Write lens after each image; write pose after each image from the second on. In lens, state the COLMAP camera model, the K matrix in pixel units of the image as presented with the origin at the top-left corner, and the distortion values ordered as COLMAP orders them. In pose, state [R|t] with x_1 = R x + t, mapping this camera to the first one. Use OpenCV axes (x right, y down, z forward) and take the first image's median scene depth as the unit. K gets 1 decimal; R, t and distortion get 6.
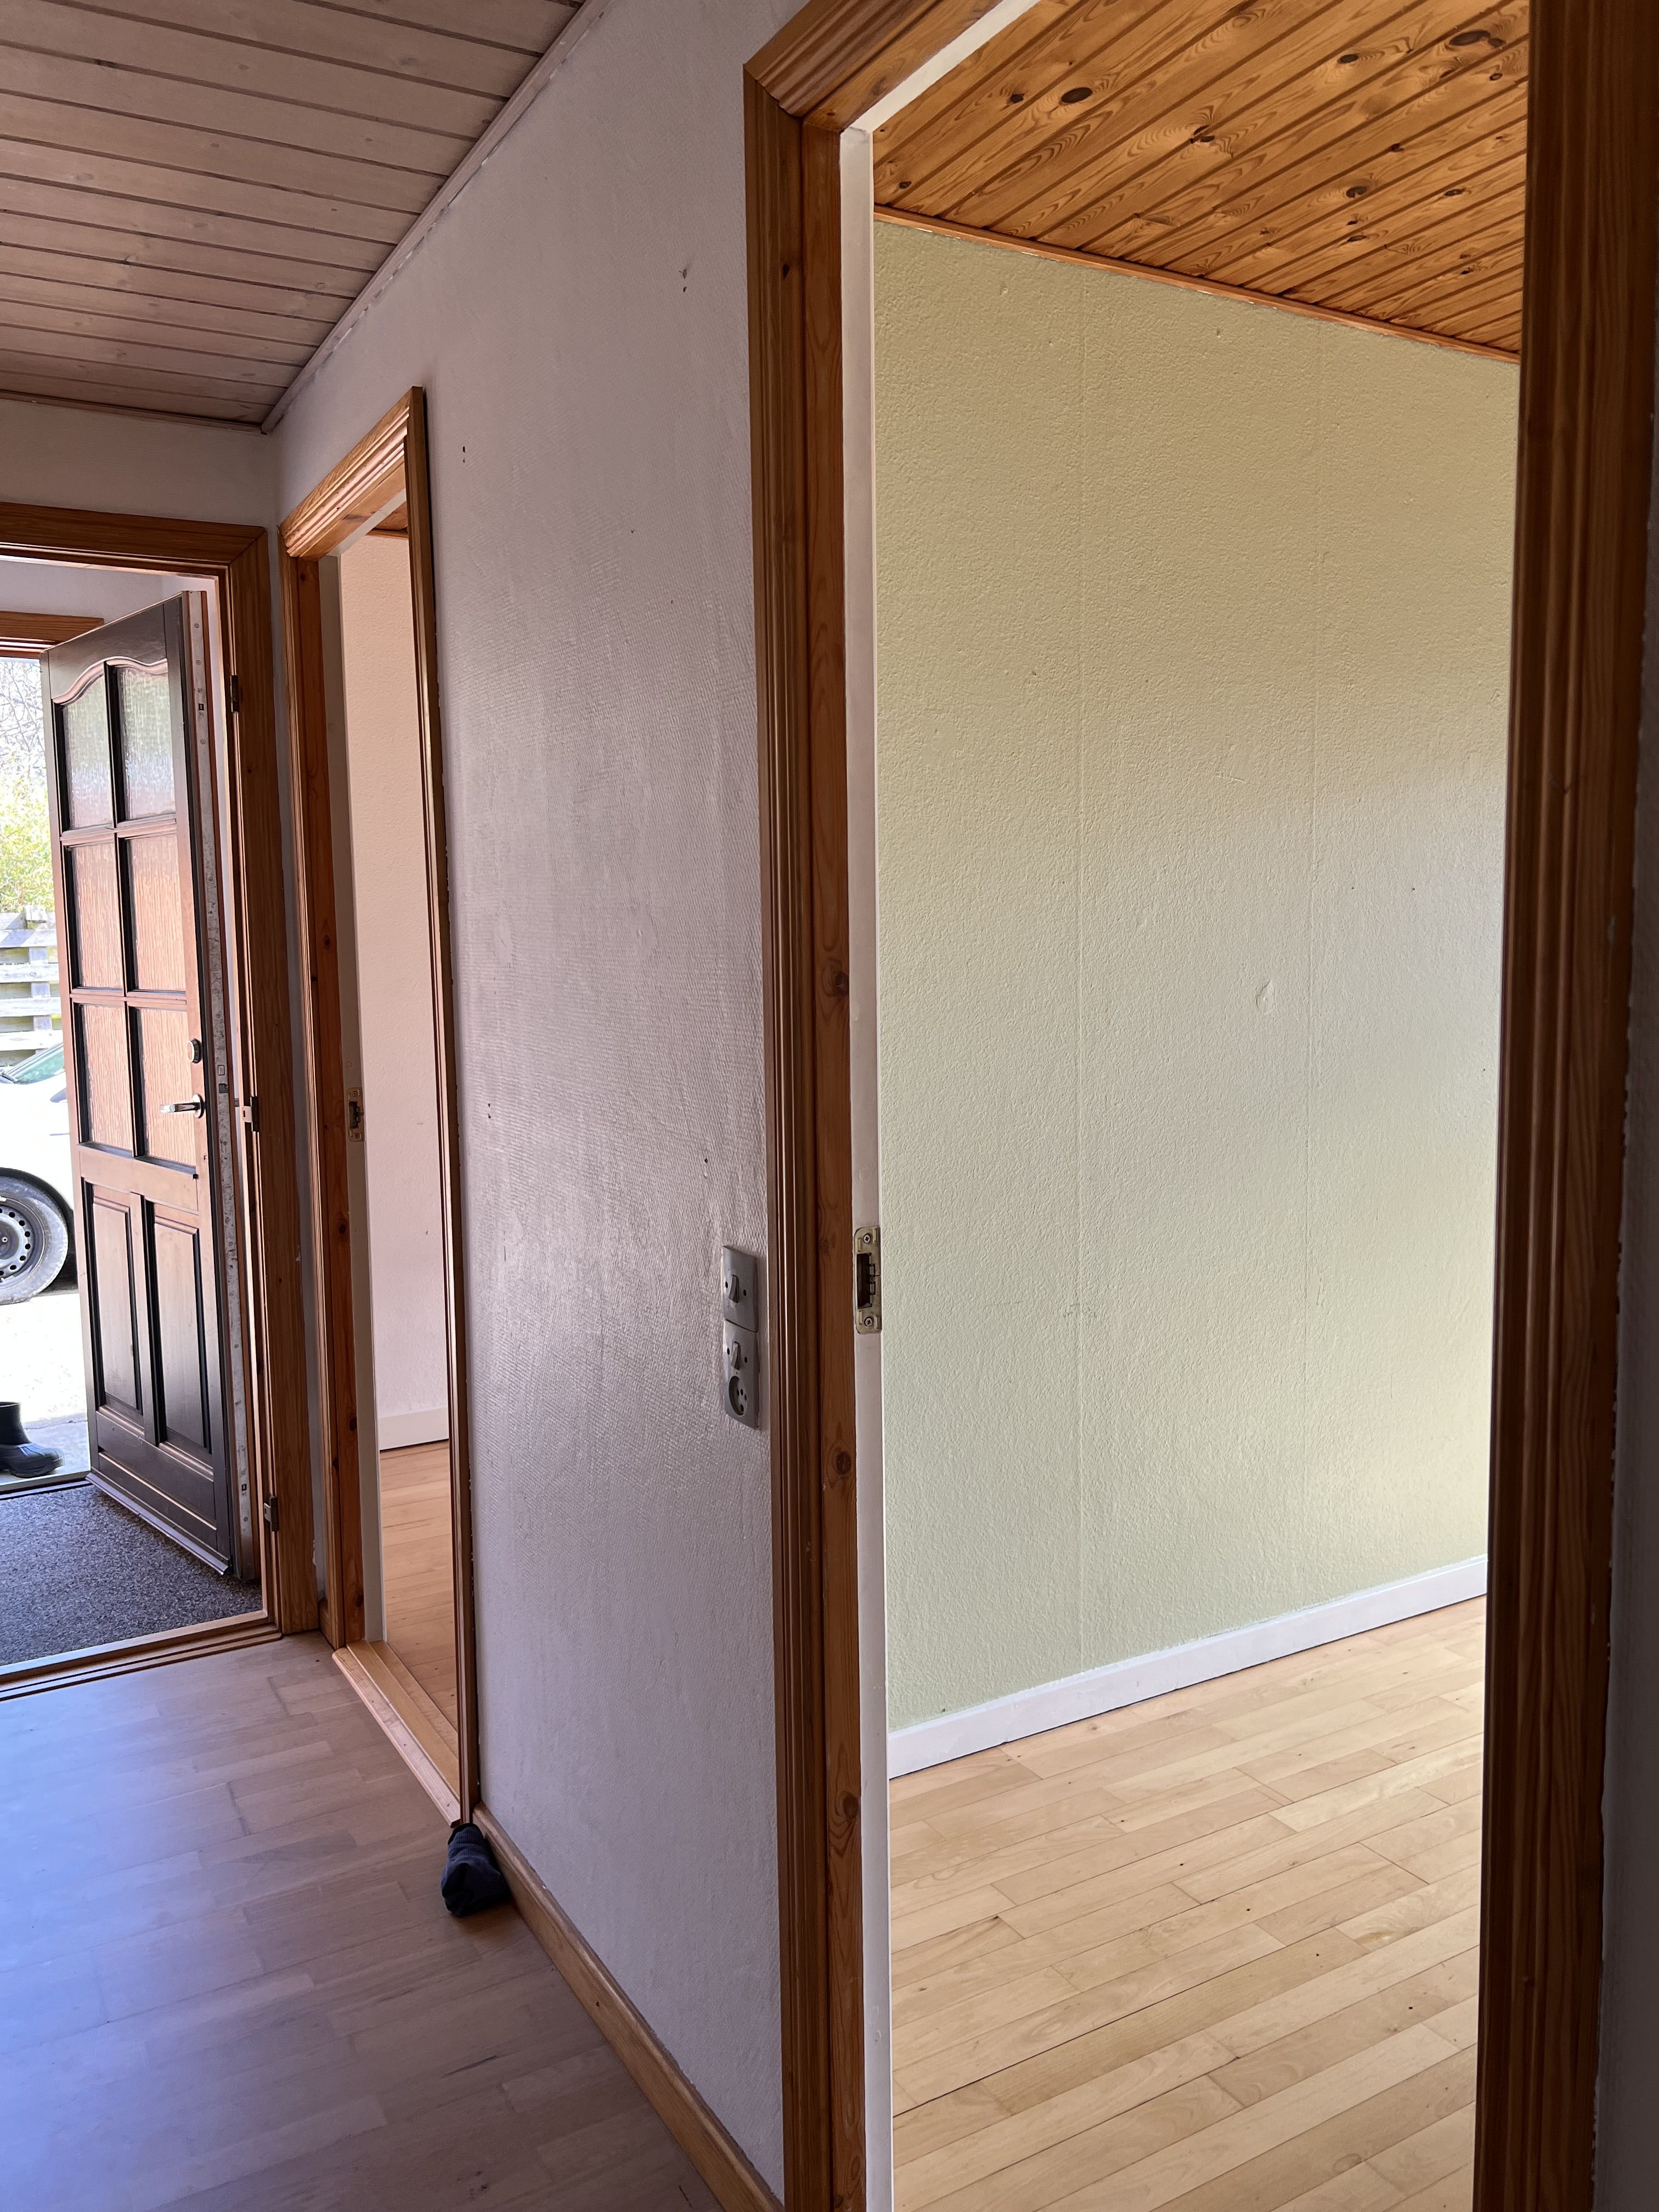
lens RADIAL K [[1659.8, 0, 809.7], [0, 1659.8, 1111.9], [0, 0, 1]] dist [0.057383, -0.060157]
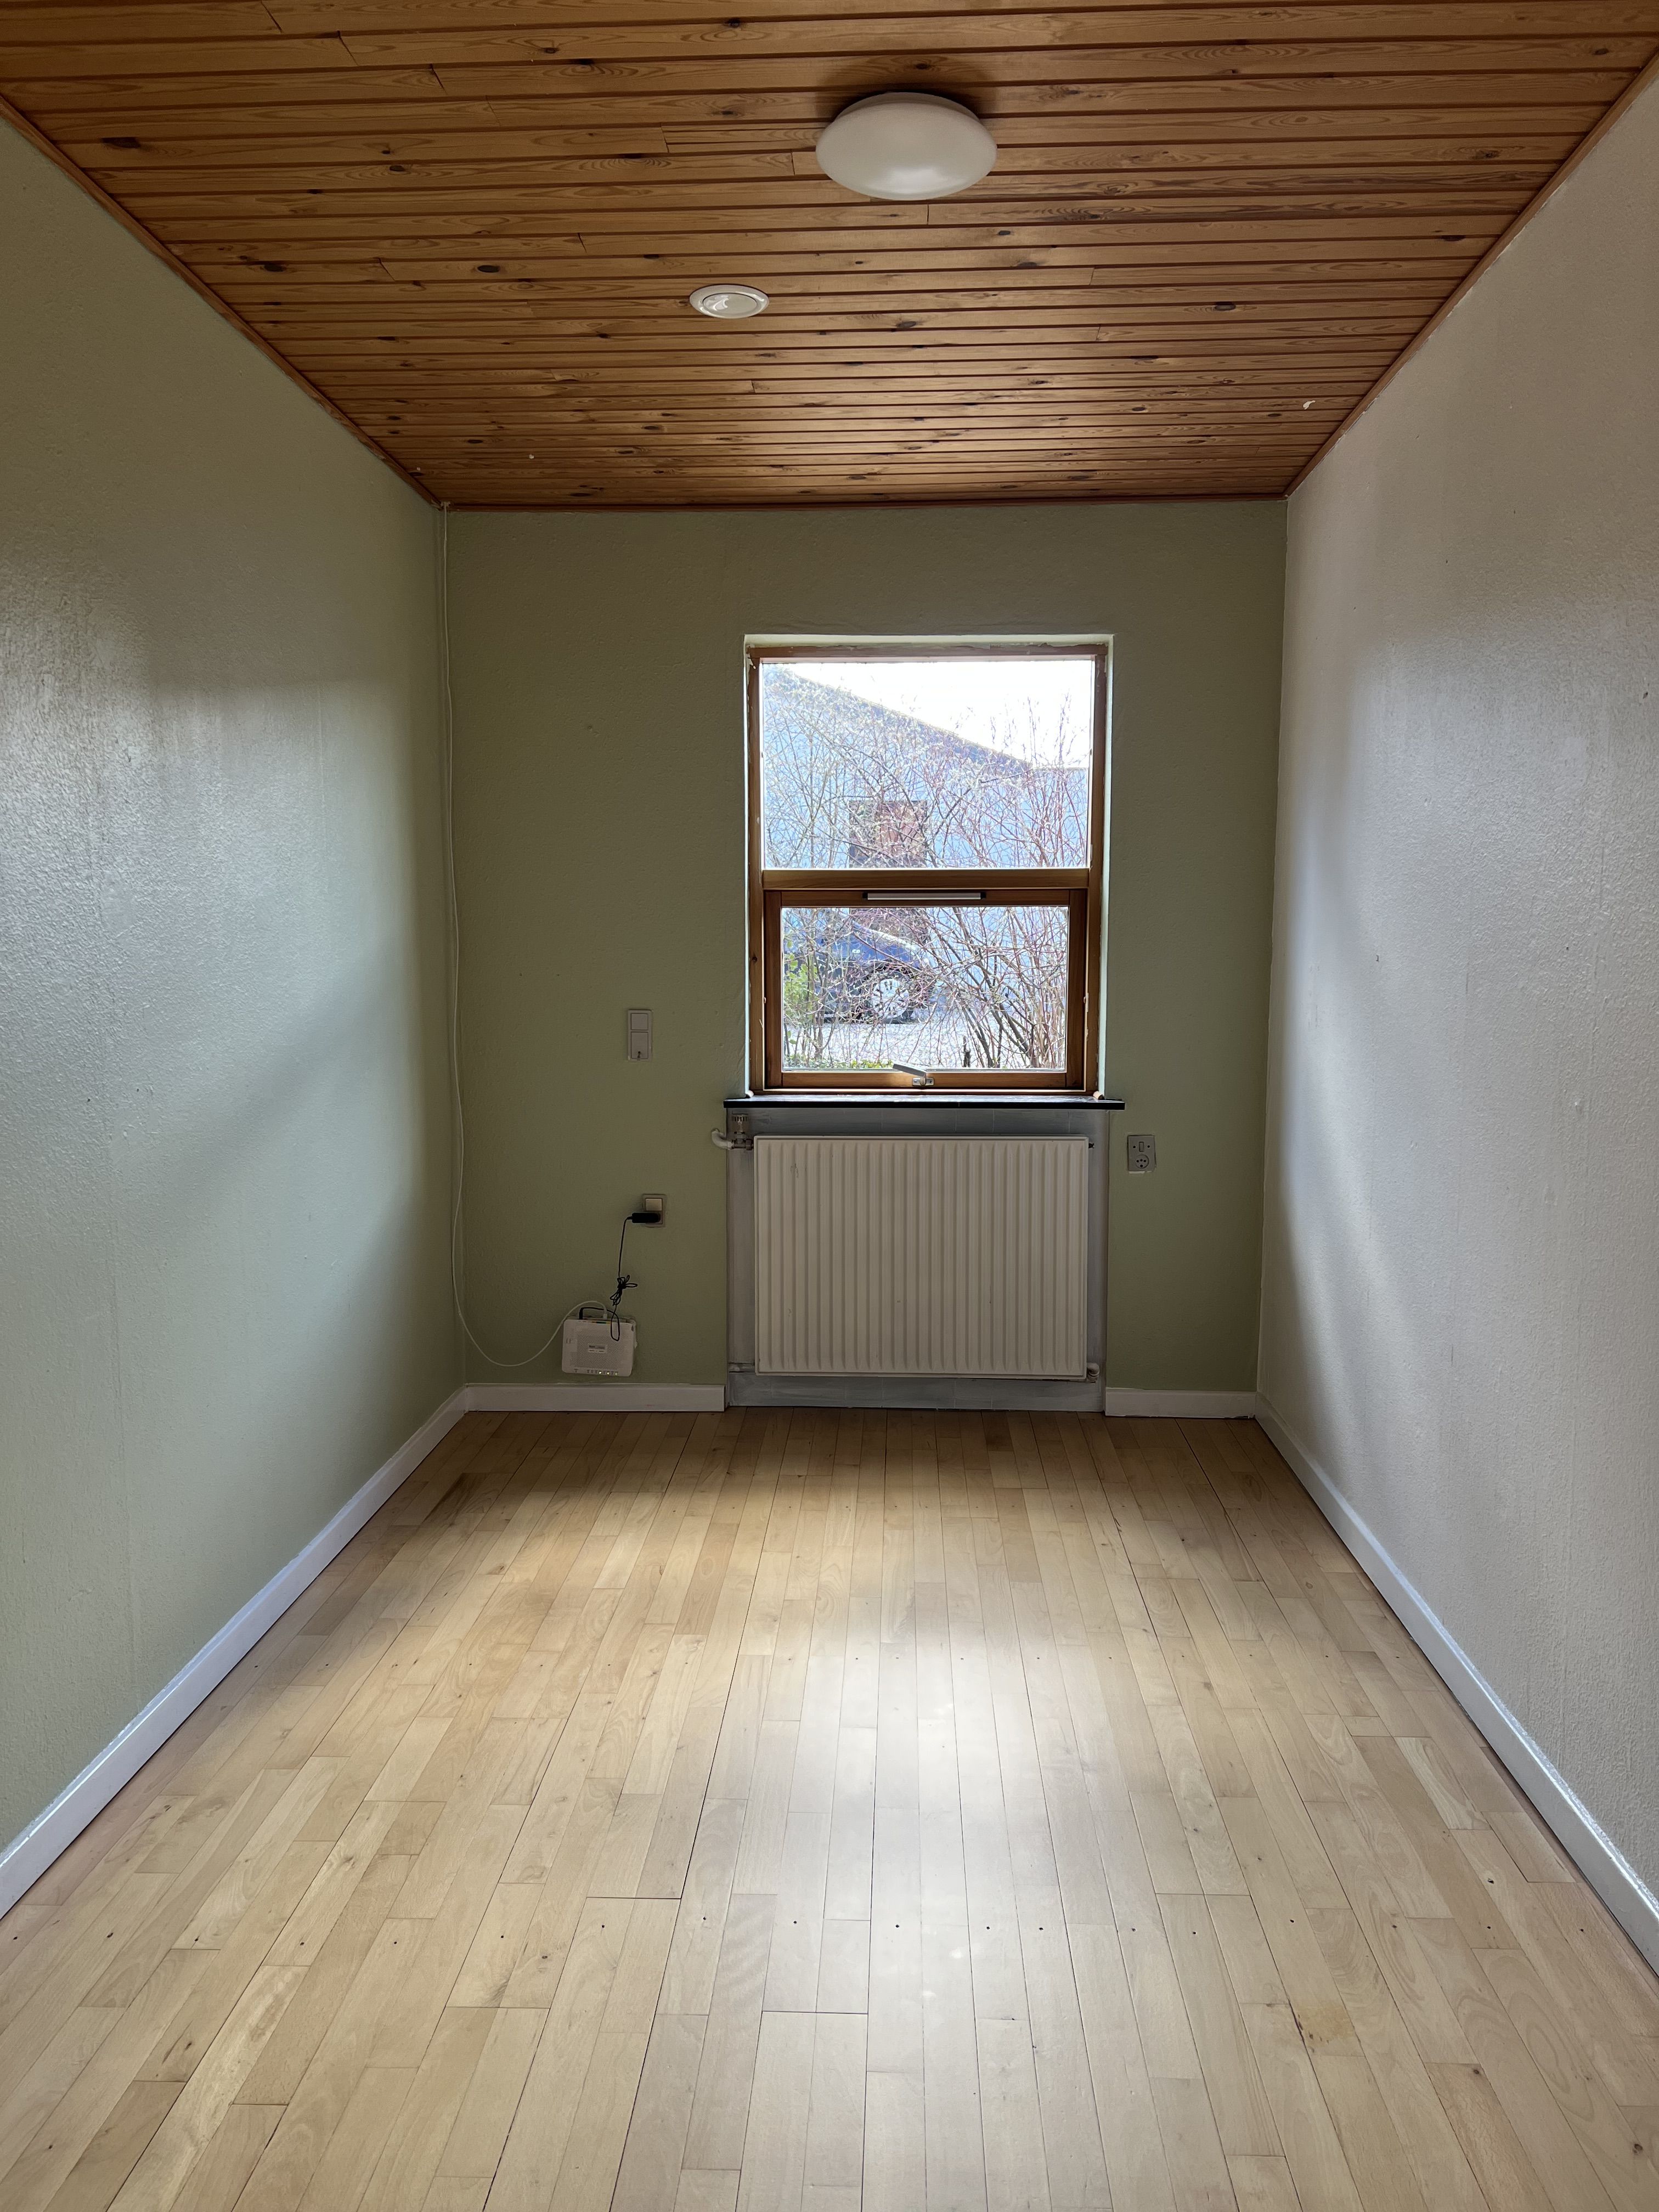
lens RADIAL K [[1660.0, 0, 830.5], [0, 1660.0, 1124.7], [0, 0, 1]] dist [0.053899, -0.057071]
pose [[0.532861, -0.082269, 0.842194, -0.072268], [0.085034, 0.995431, 0.043436, -0.022171], [-0.841919, 0.048469, 0.537422, 0.385654]]
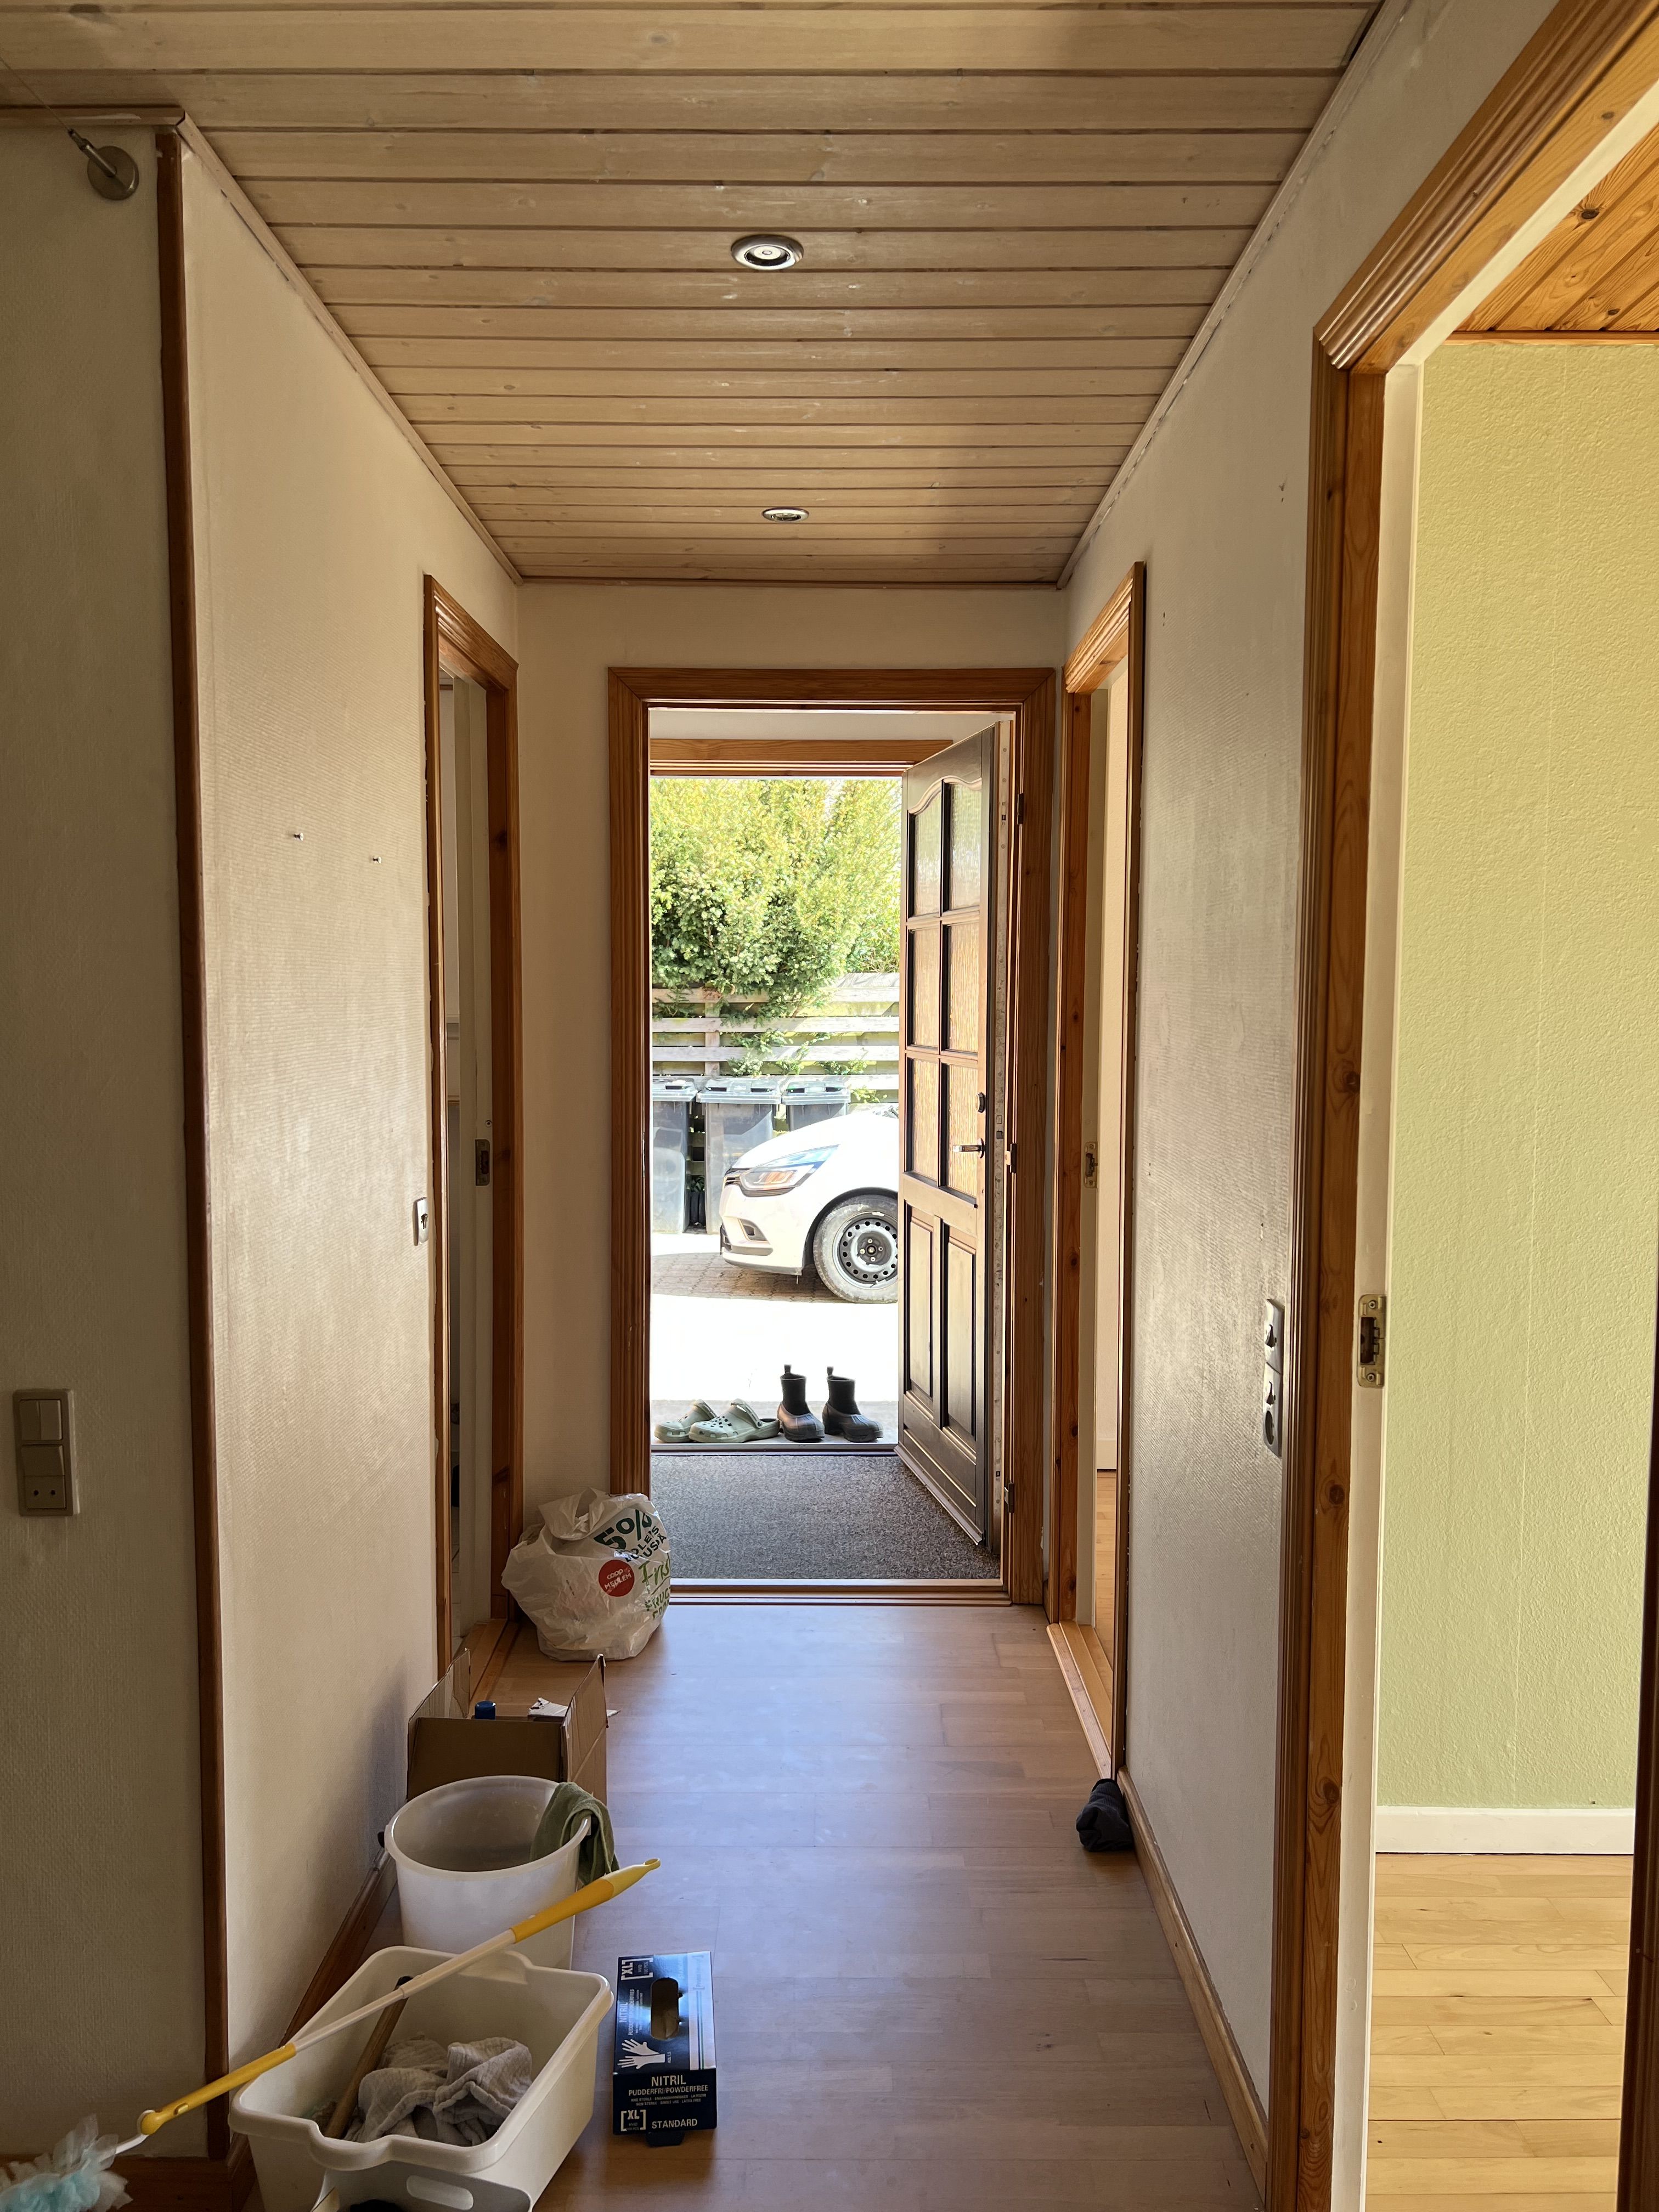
lens RADIAL K [[1653.2, 0, 830.5], [0, 1653.2, 1143.0], [0, 0, 1]] dist [0.070363, -0.075242]
pose [[0.871190, 0.065464, -0.486561, 0.153844], [-0.071549, 0.997419, 0.006089, -0.009029], [0.485704, 0.029508, 0.873625, -0.114521]]
